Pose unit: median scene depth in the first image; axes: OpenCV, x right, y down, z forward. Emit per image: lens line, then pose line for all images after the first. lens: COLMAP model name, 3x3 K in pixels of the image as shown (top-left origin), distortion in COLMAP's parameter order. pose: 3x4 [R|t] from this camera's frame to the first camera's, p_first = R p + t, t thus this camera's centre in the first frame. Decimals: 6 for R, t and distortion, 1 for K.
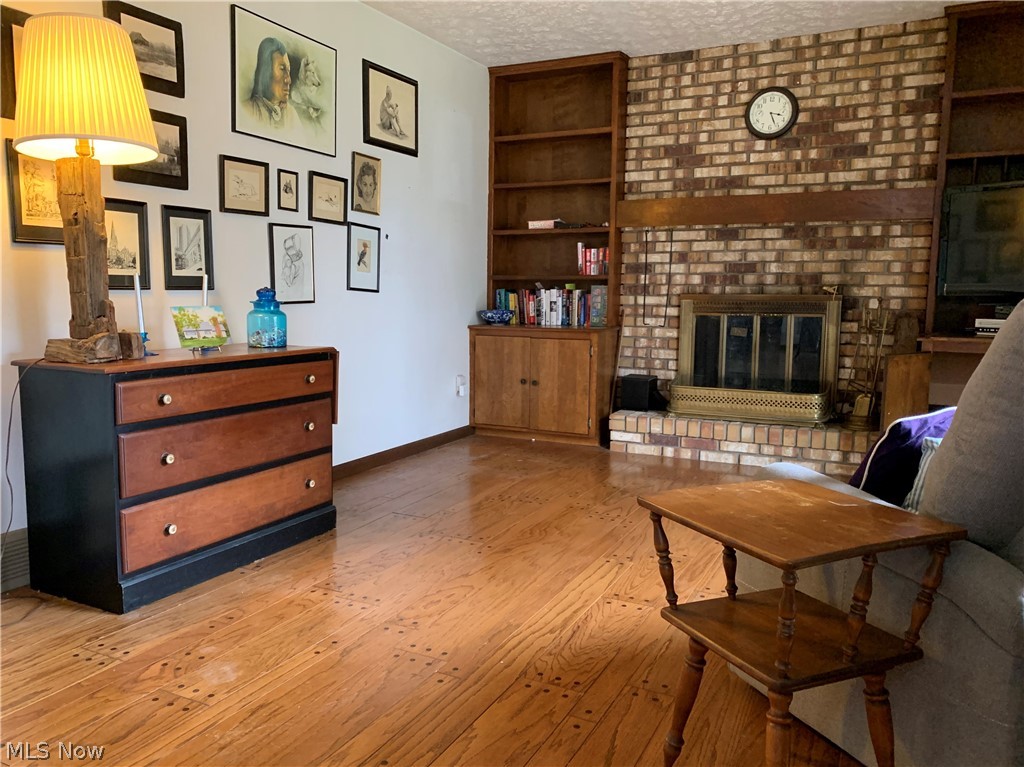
lens RADIAL K [[797.4, 0, 509.4], [0, 797.4, 382.9], [0, 0, 1]] dist [0.067934, -0.083058]
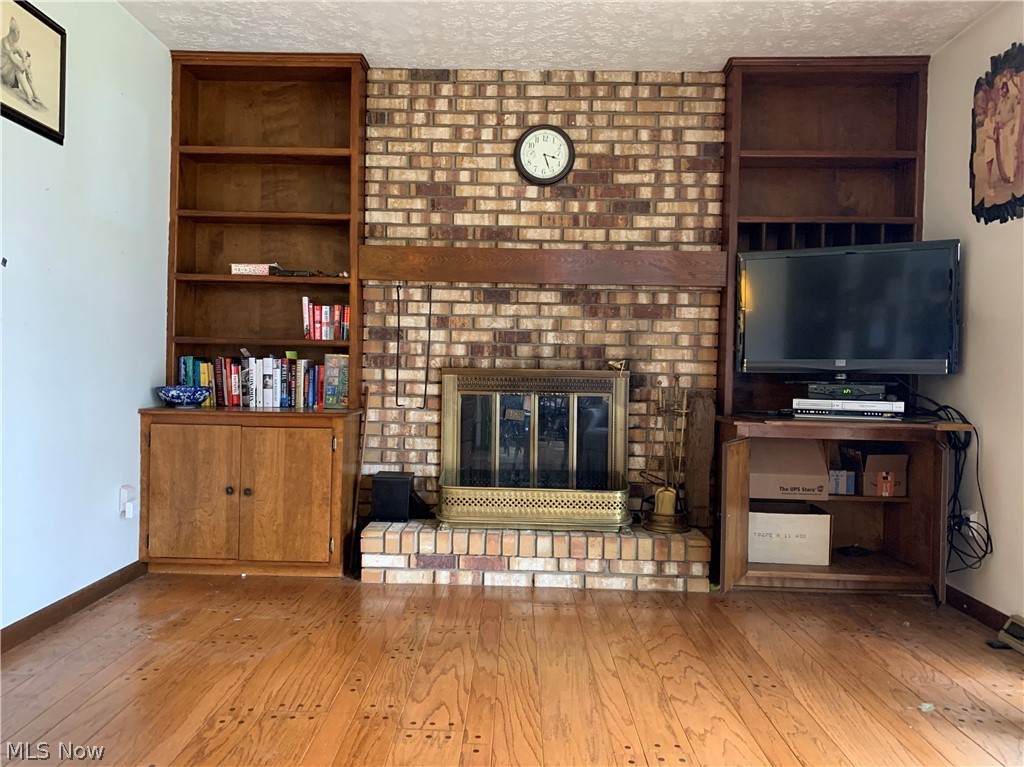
lens RADIAL K [[797.4, 0, 510.7], [0, 797.4, 383.5], [0, 0, 1]] dist [0.067934, -0.083058]
pose [[0.909535, 0.004834, 0.415600, -0.052068], [0.035097, 0.995468, -0.088388, -0.024313], [-0.414143, 0.094978, 0.905243, 0.273887]]
